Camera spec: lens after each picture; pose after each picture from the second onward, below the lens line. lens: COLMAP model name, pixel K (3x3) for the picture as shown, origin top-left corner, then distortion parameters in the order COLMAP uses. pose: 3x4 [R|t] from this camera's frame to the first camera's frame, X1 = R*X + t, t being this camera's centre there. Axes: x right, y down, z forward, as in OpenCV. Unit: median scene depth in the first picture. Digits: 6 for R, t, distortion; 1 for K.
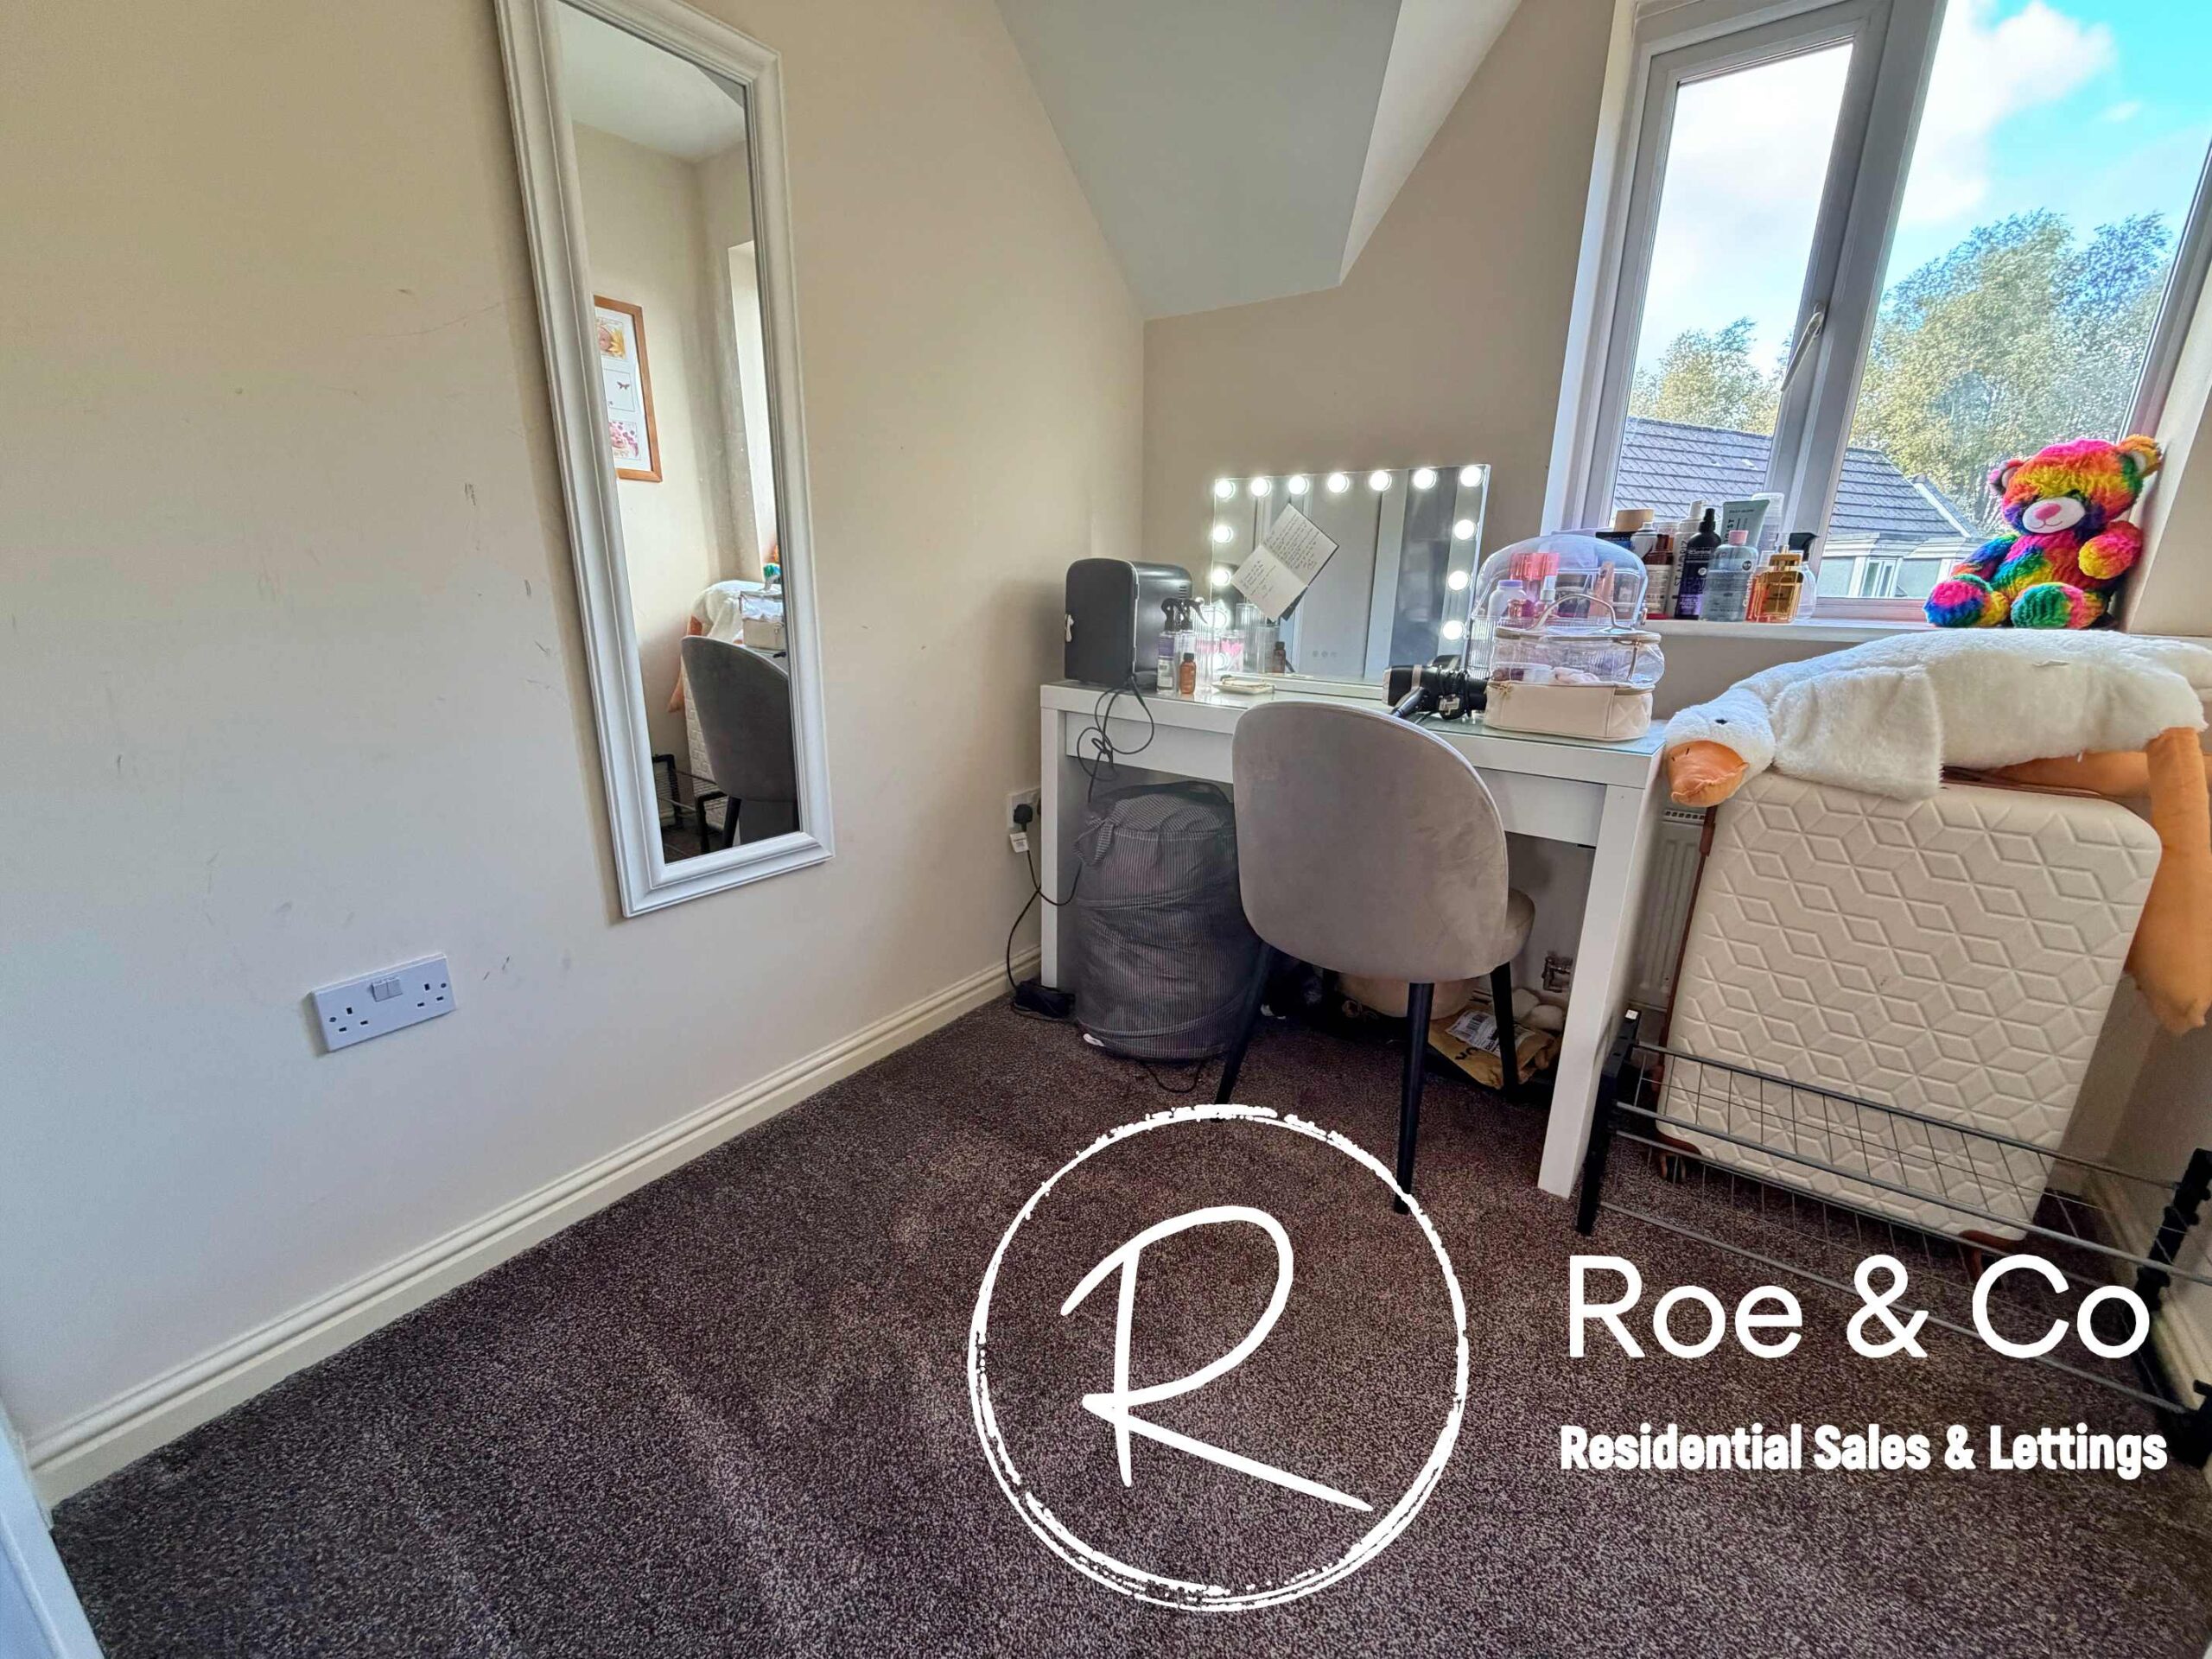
lens RADIAL K [[883.0, 0, 1101.7], [0, 883.0, 828.9], [0, 0, 1]] dist [-0.000732, -0.000610]
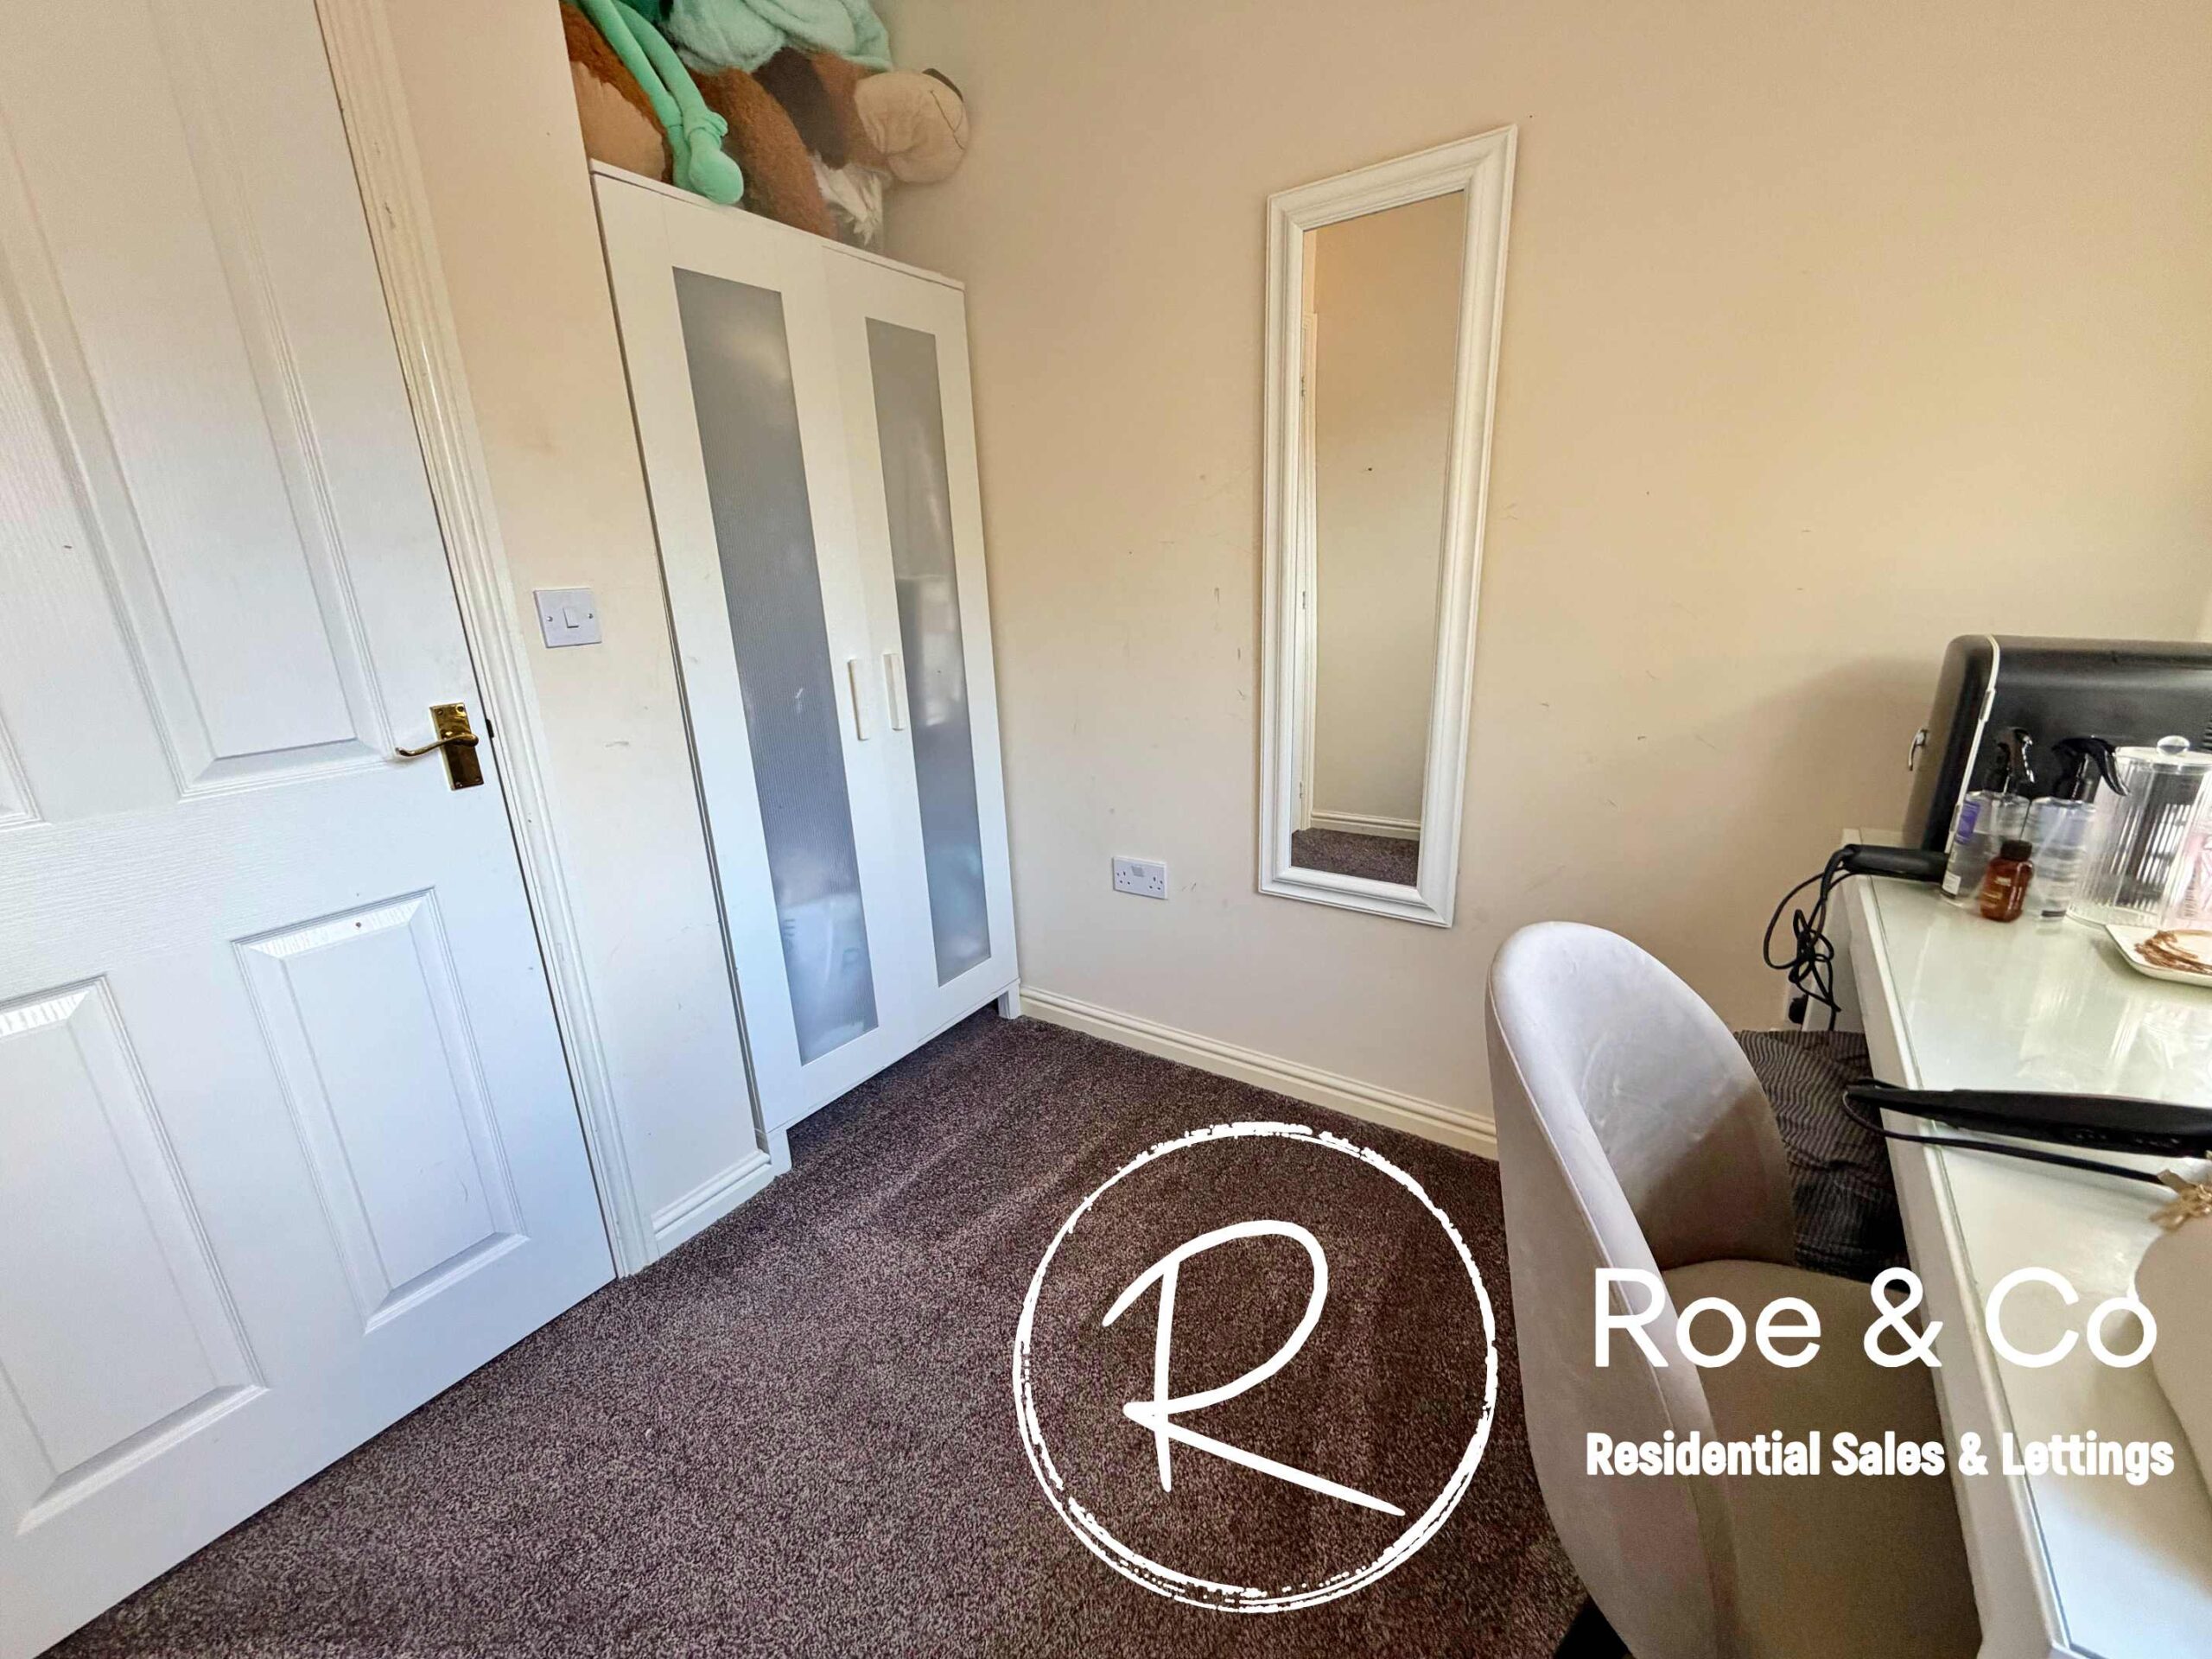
lens RADIAL K [[883.0, 0, 1106.0], [0, 883.0, 834.2], [0, 0, 1]] dist [-0.000732, -0.000610]
pose [[0.040023, 0.275554, -0.960452, 0.777413], [-0.239484, 0.935851, 0.258516, -0.294542], [0.970075, 0.219666, 0.103447, 0.643654]]
